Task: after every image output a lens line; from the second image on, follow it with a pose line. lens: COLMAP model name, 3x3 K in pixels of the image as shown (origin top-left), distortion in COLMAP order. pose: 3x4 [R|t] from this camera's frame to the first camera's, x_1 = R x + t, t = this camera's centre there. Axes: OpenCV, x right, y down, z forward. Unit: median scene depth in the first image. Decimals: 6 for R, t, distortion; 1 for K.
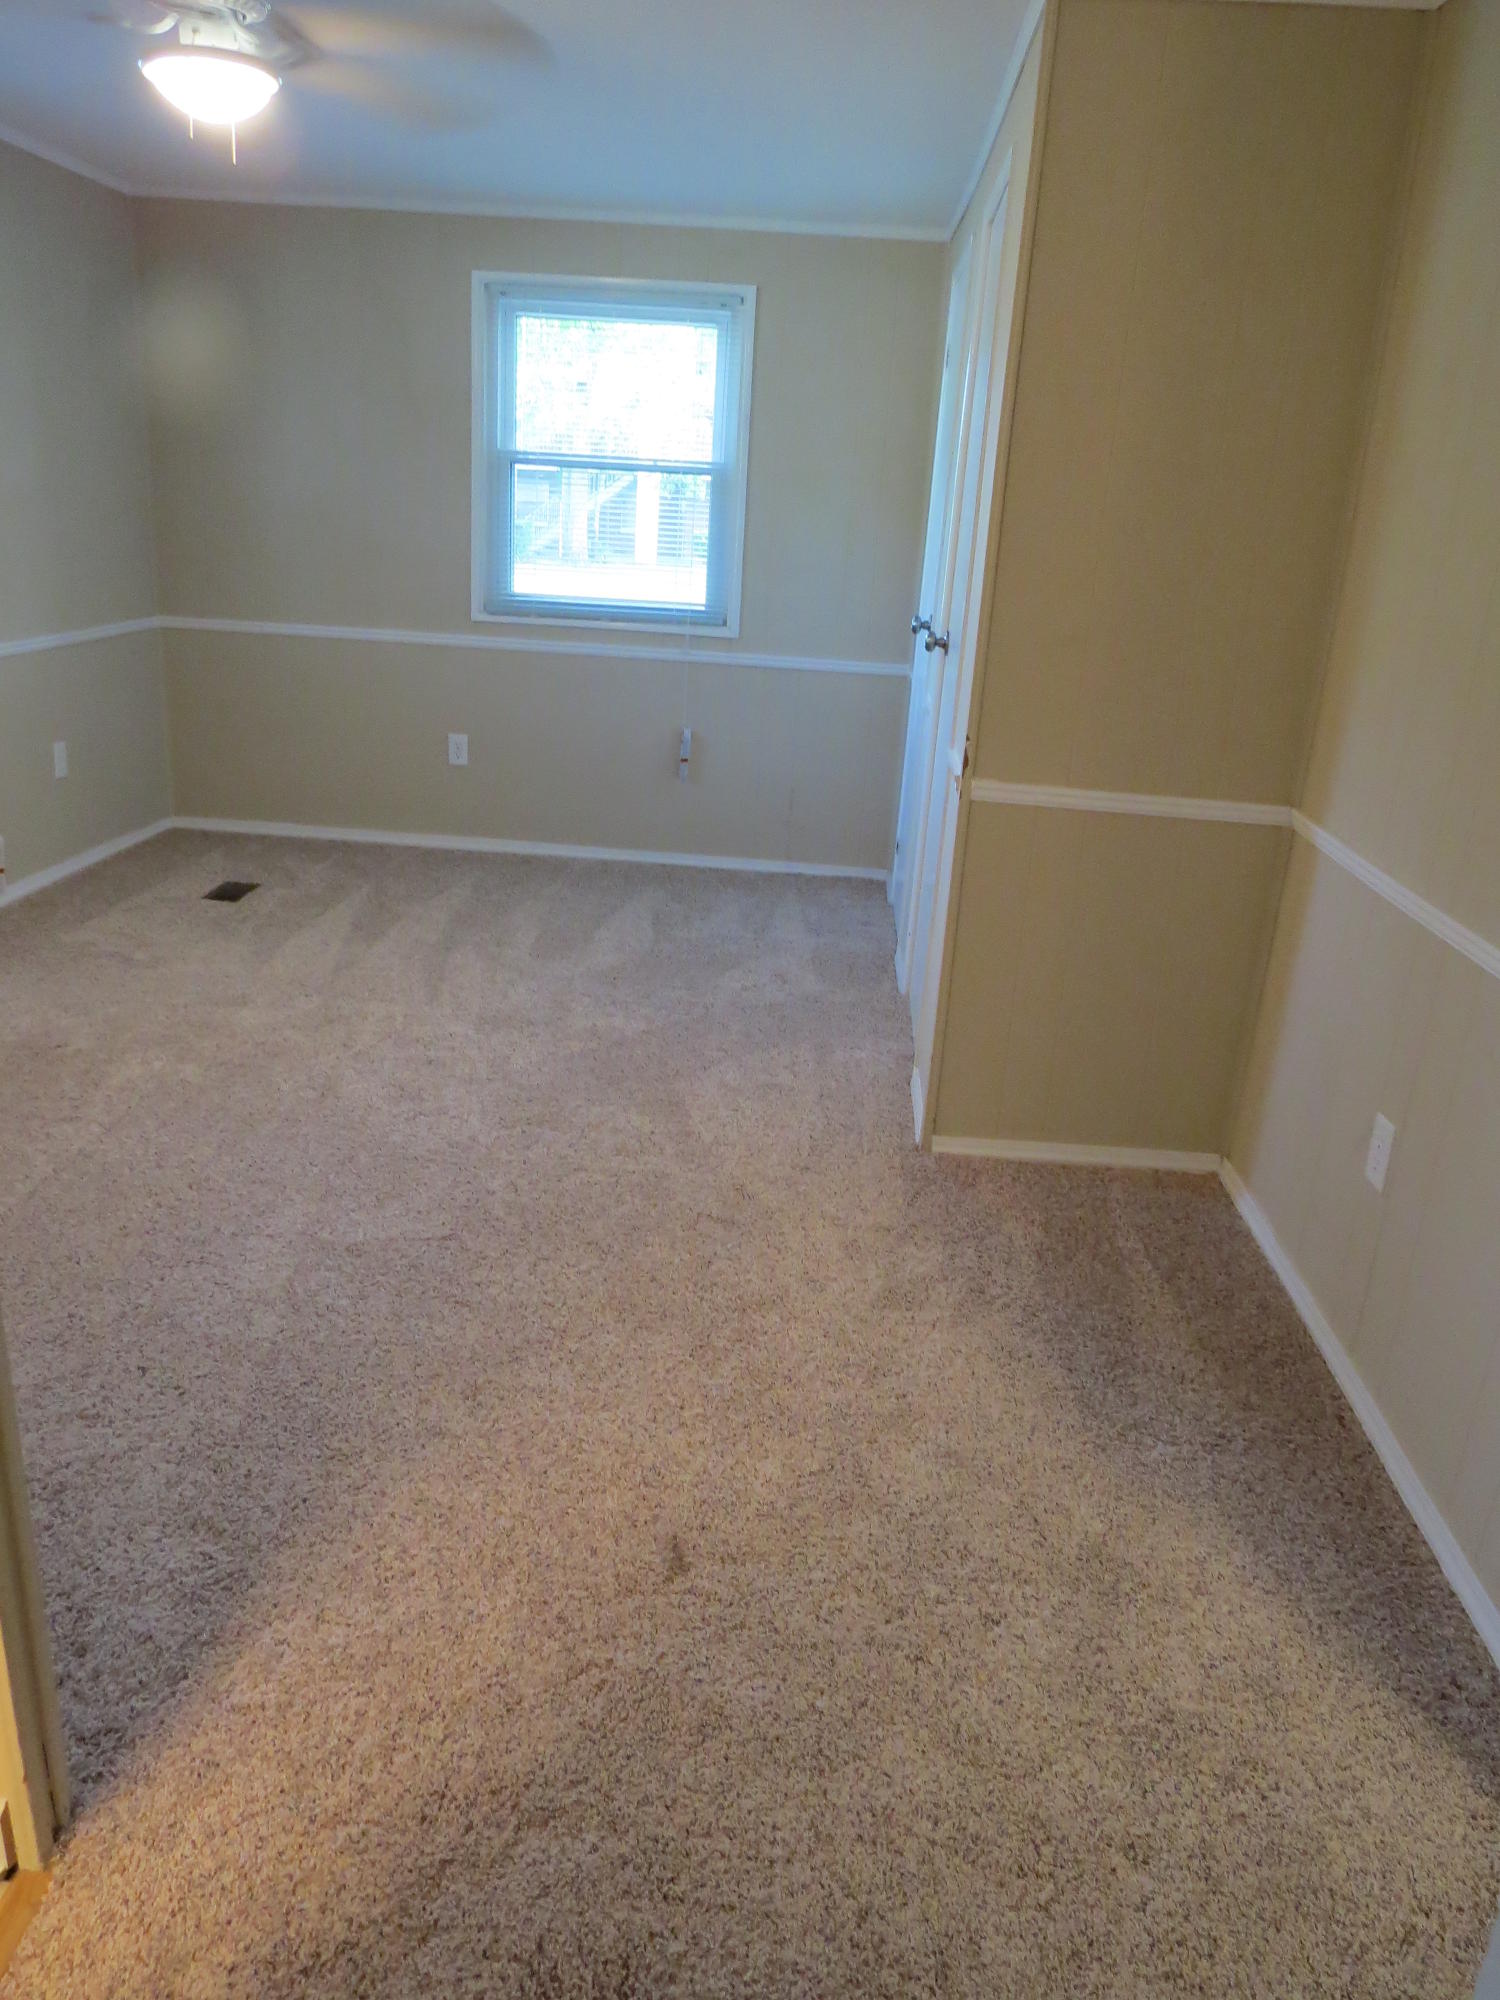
lens RADIAL K [[1416.1, 0, 745.4], [0, 1416.1, 1000.5], [0, 0, 1]] dist [-0.030444, 0.013289]
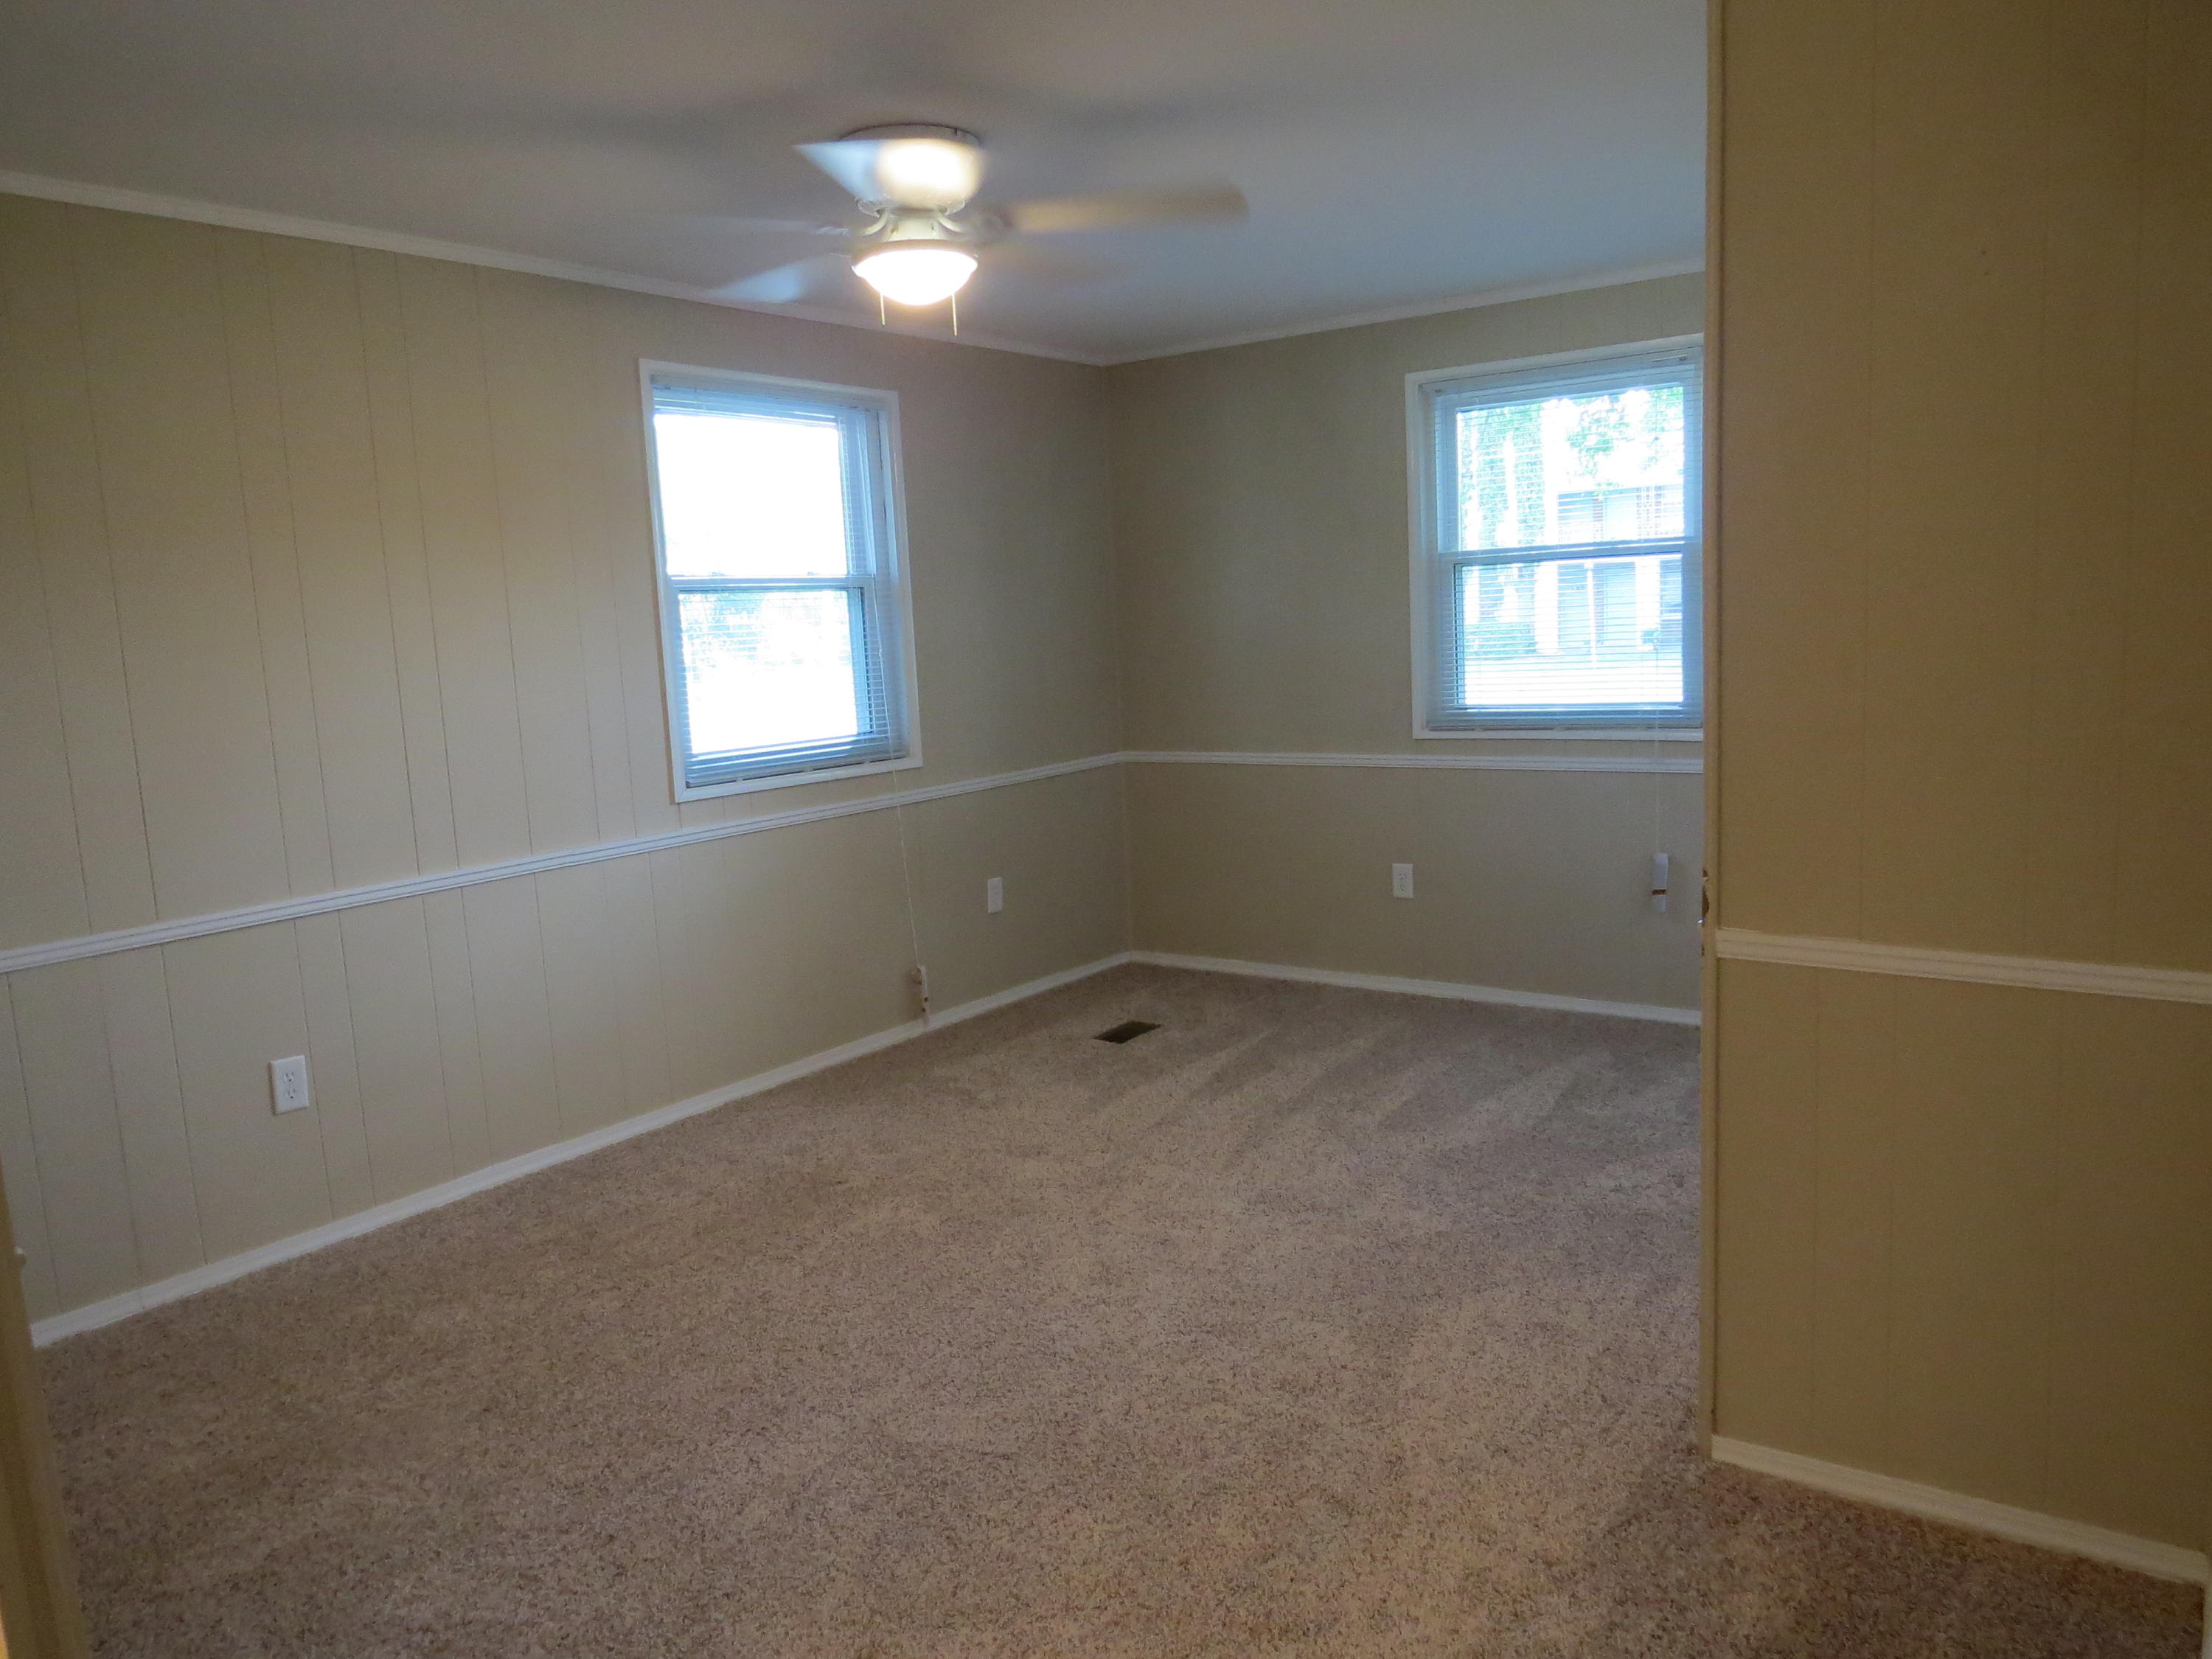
lens RADIAL K [[1566.2, 0, 1099.0], [0, 1566.2, 823.0], [0, 0, 1]] dist [-0.030444, 0.013289]
pose [[0.837062, -0.029761, -0.546298, 0.220128], [-0.083835, 0.979750, -0.181831, -0.024432], [0.540647, 0.198003, 0.817616, 0.114096]]
